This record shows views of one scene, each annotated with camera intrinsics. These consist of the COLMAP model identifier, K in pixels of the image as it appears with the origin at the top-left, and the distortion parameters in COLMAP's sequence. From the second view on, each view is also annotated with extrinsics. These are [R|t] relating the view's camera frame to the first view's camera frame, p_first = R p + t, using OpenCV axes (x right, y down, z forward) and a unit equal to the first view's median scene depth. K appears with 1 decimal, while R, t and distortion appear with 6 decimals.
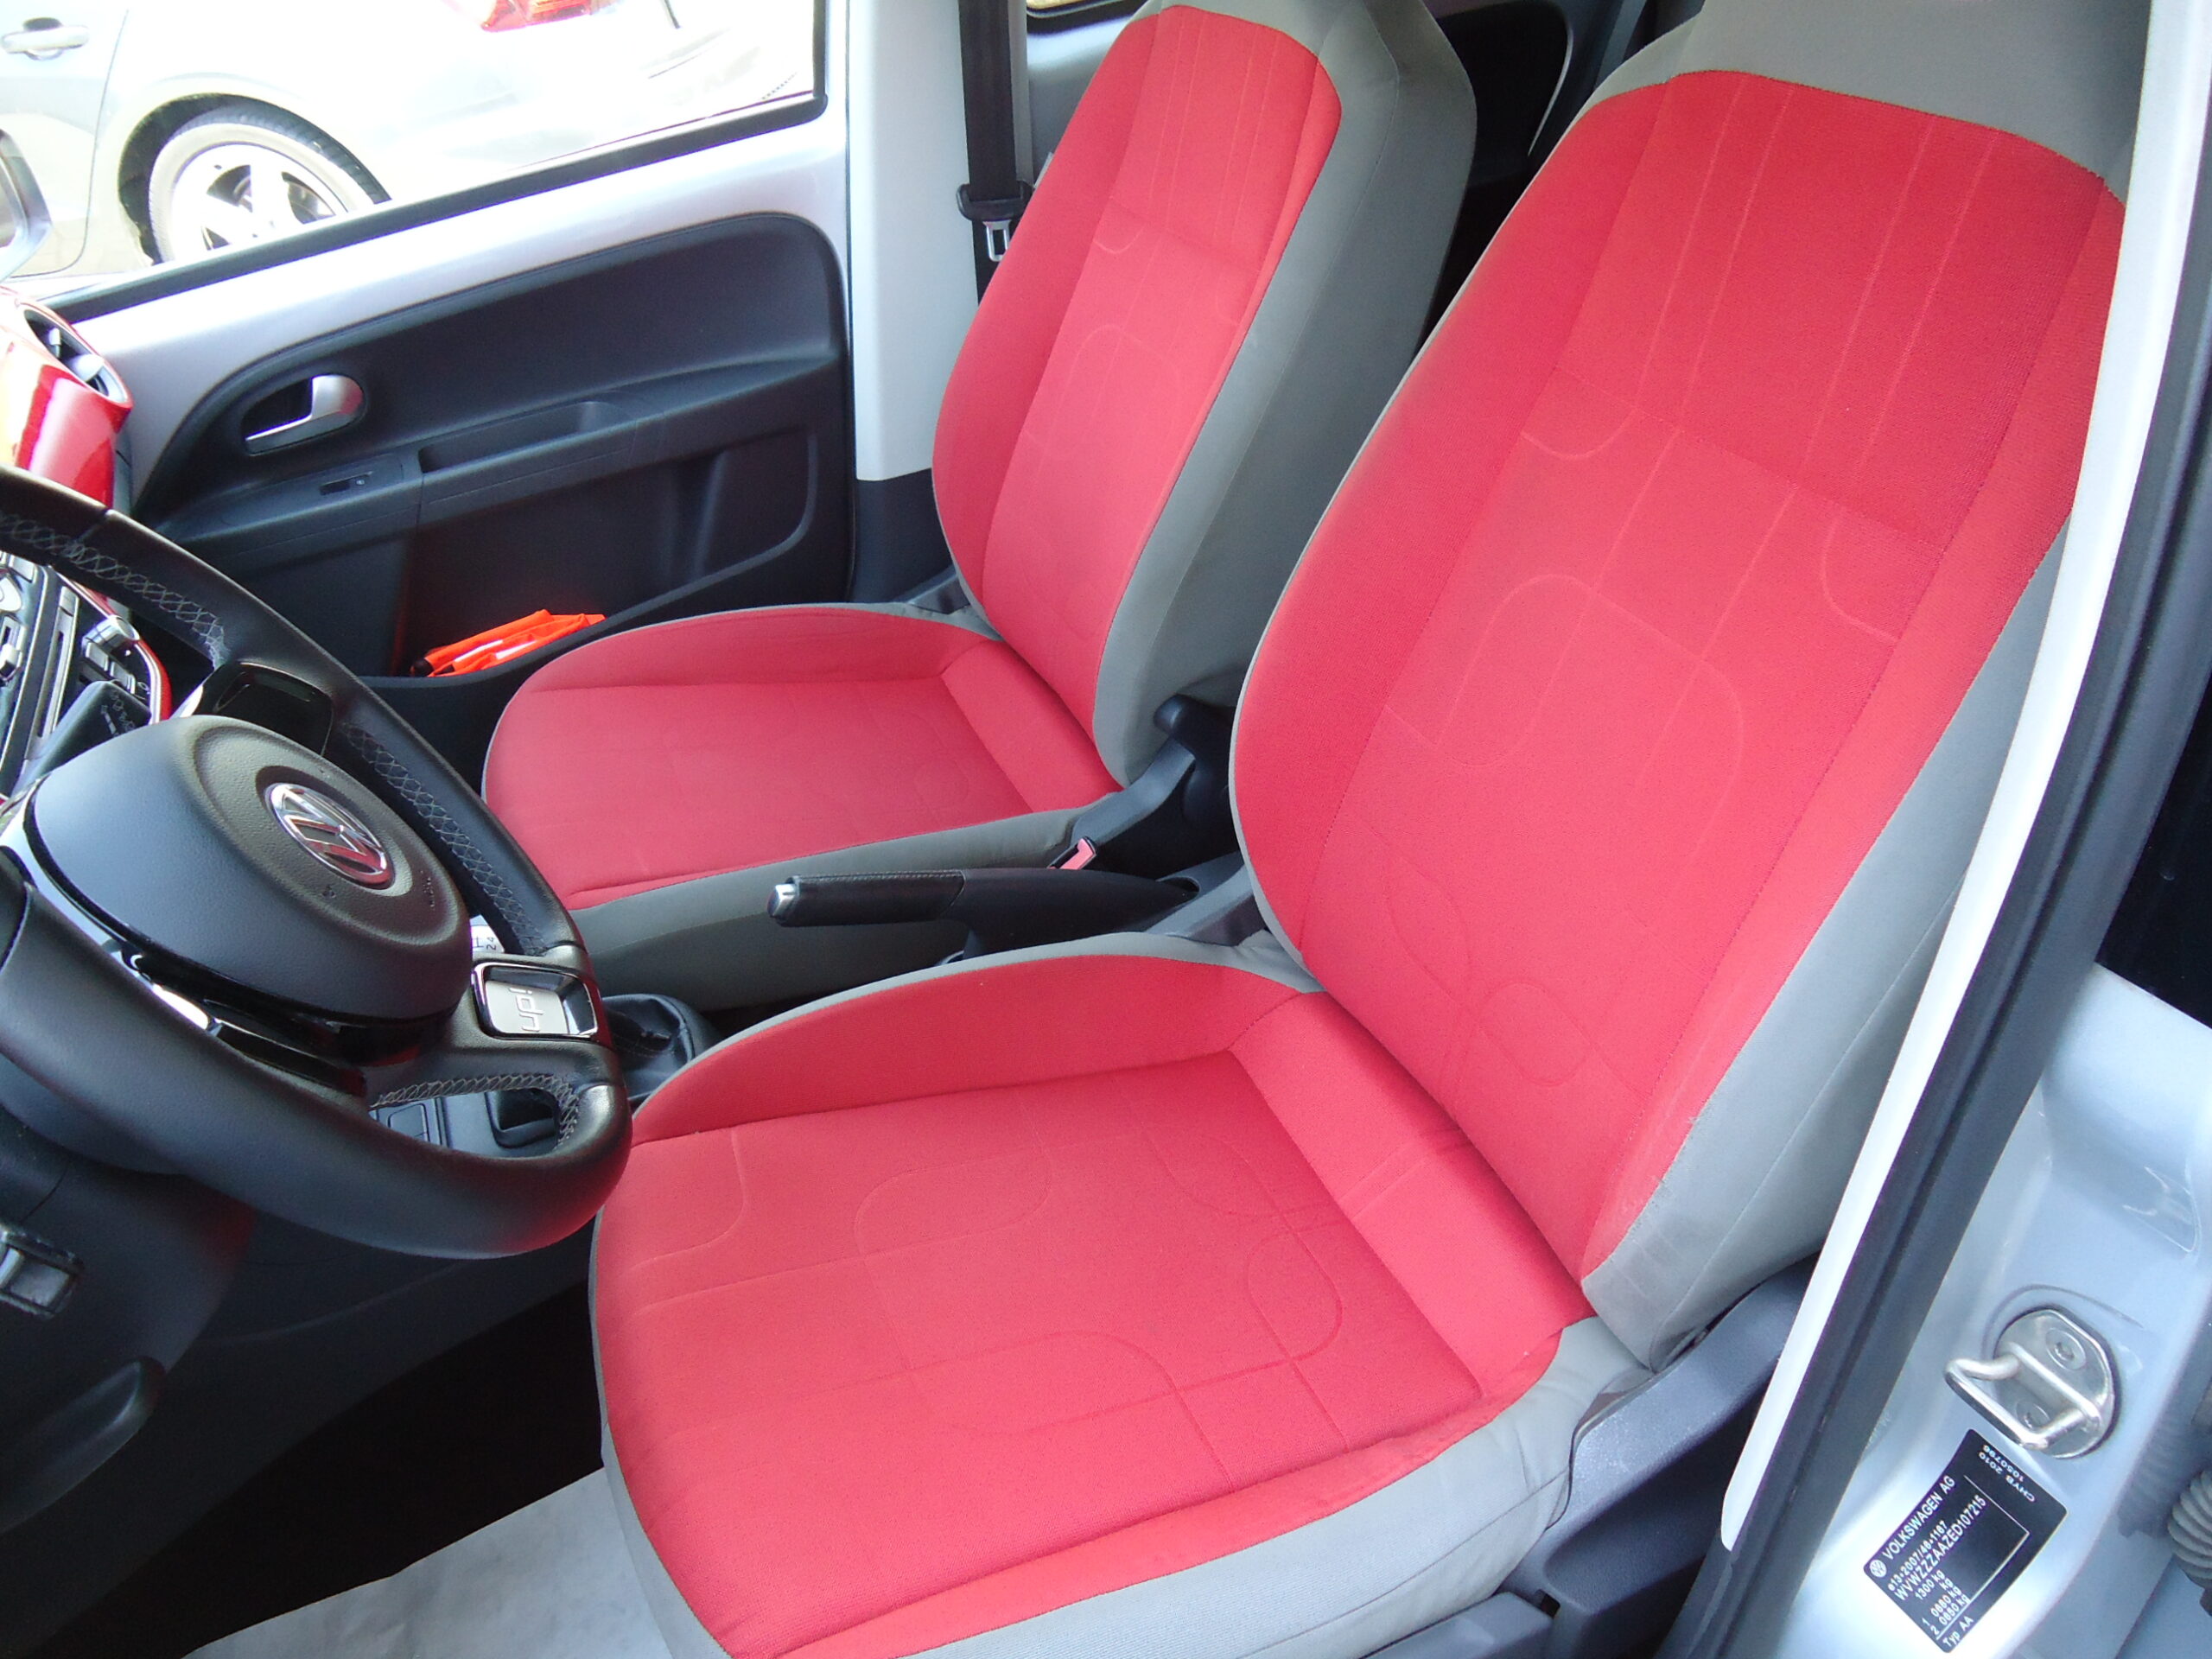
lens RADIAL K [[1620.7, 0, 1108.1], [0, 1620.7, 825.9], [0, 0, 1]] dist [-0.007655, 0.000975]
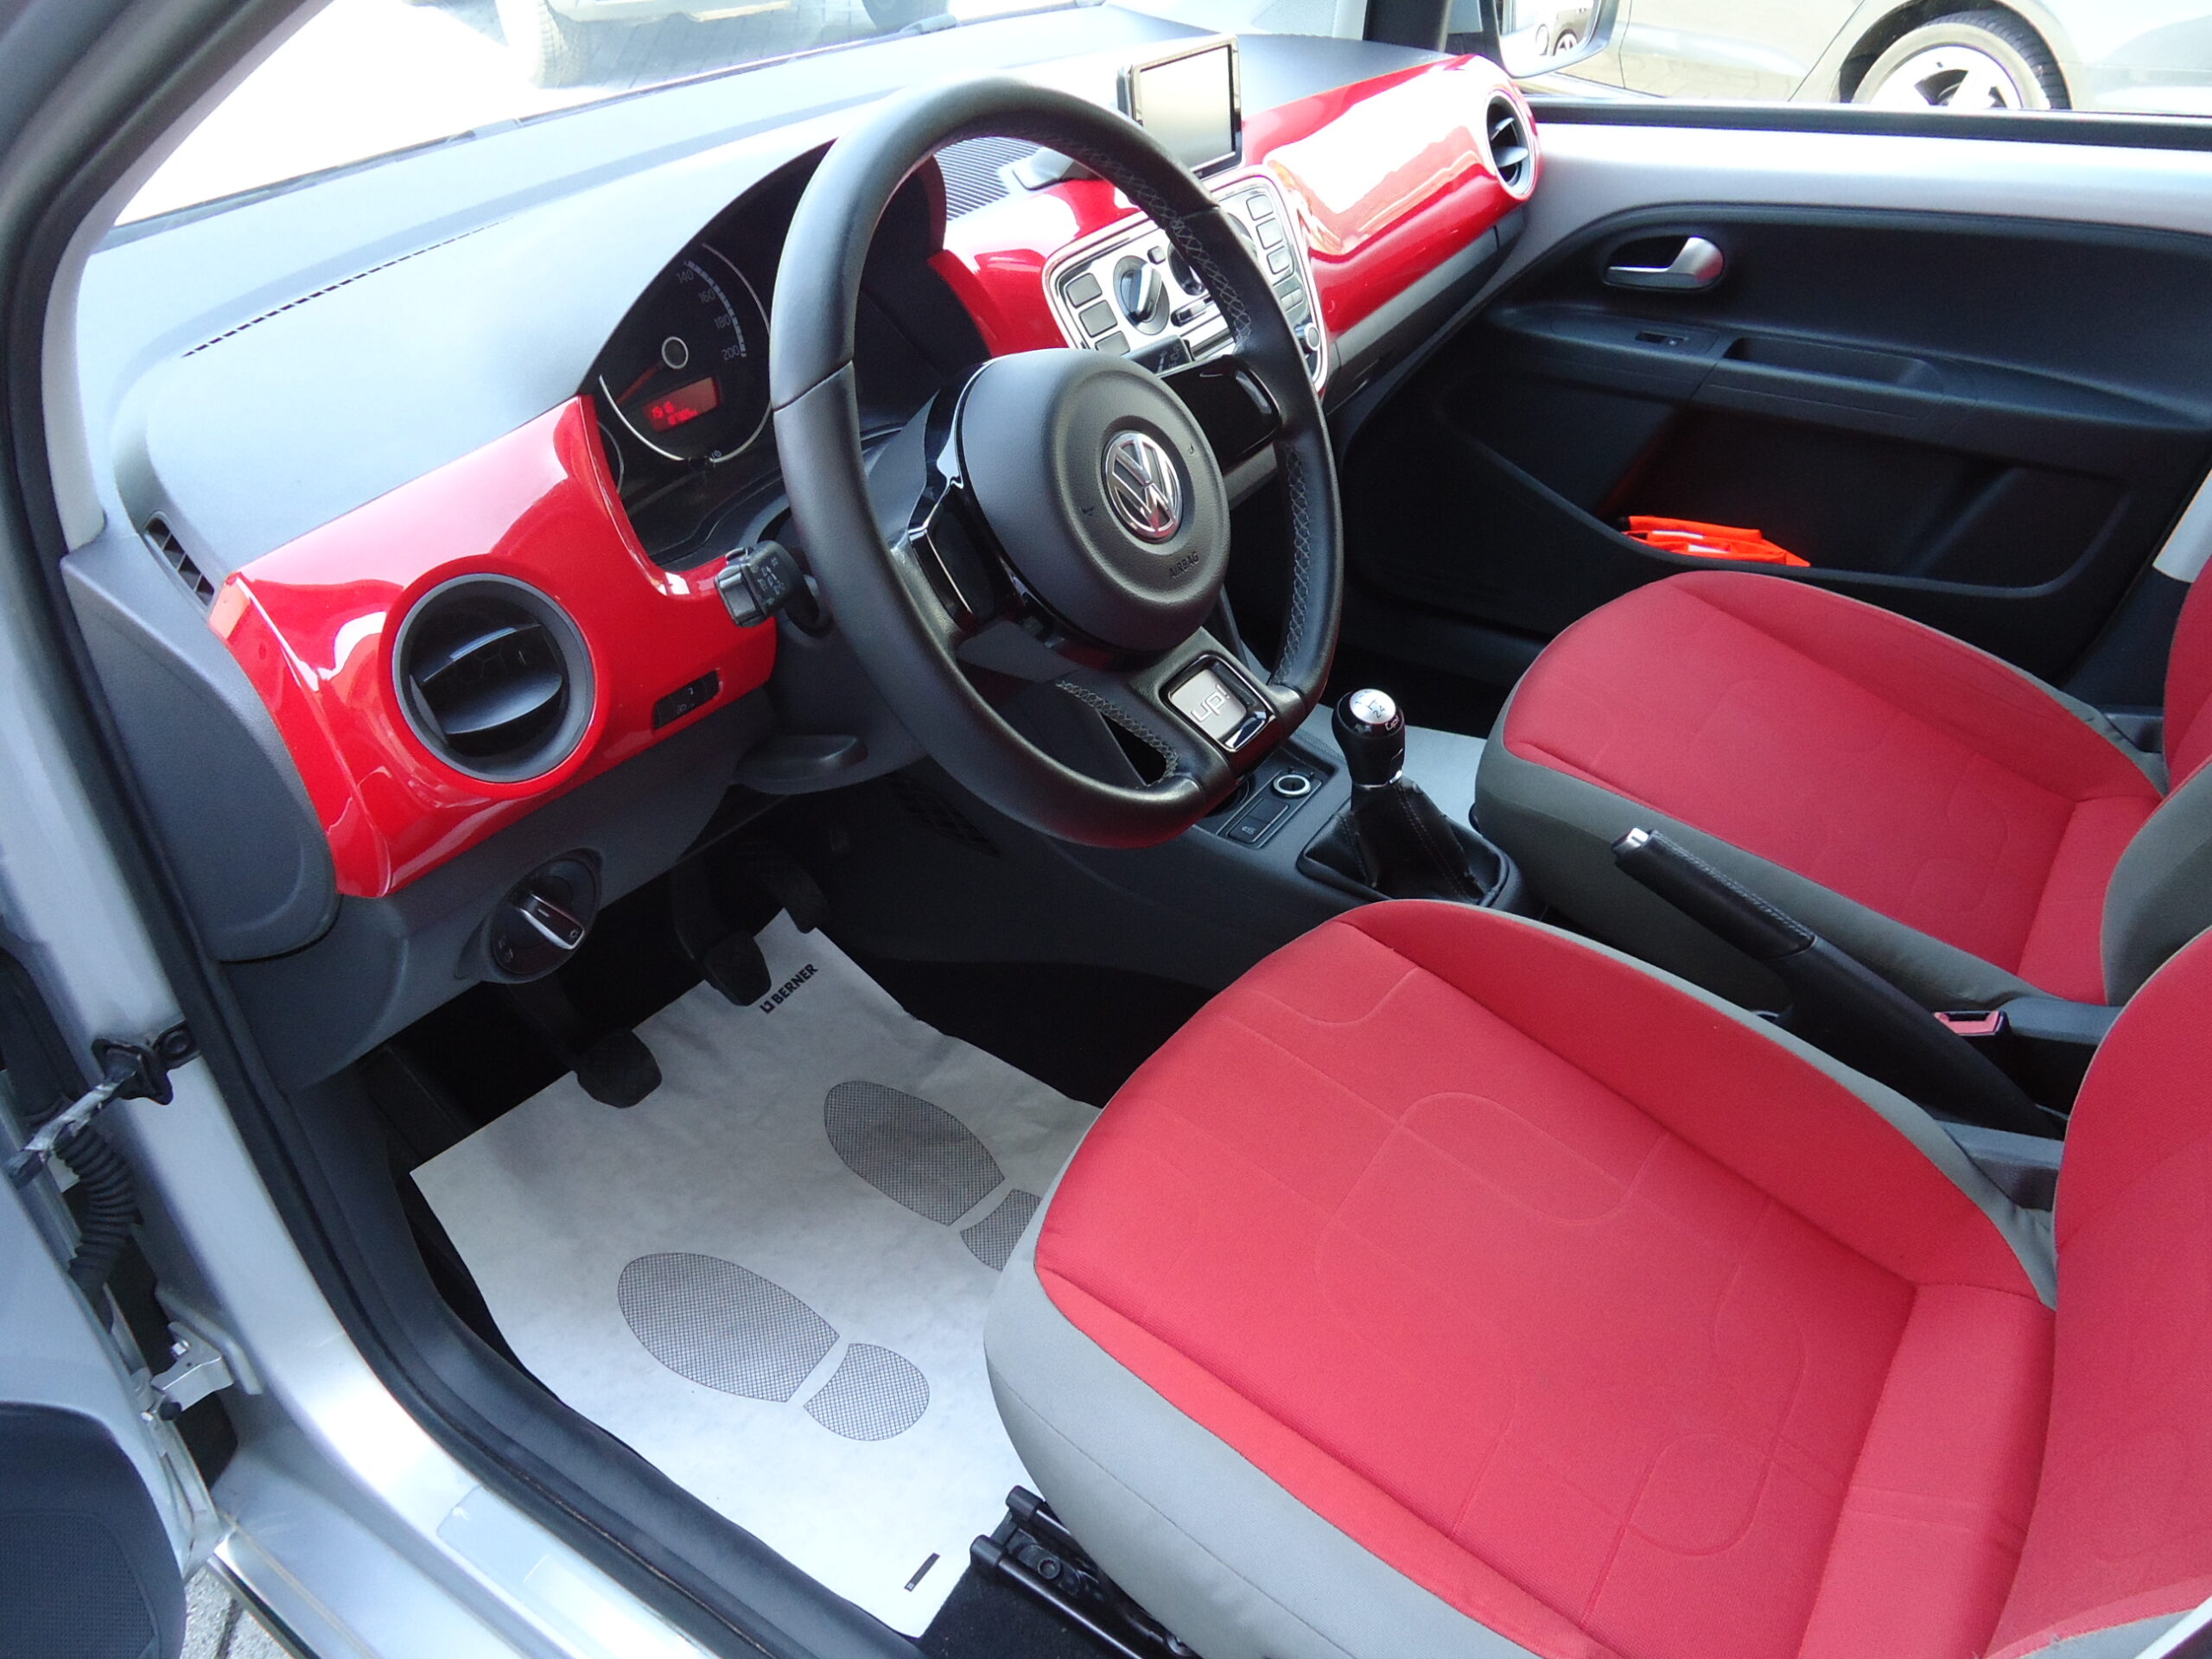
lens RADIAL K [[1620.7, 0, 1108.1], [0, 1620.7, 825.9], [0, 0, 1]] dist [-0.007655, 0.000975]
pose [[0.530394, 0.556907, -0.639169, 0.196030], [-0.527605, 0.806994, 0.265316, -0.043209], [0.663562, 0.196507, 0.721852, 0.051533]]
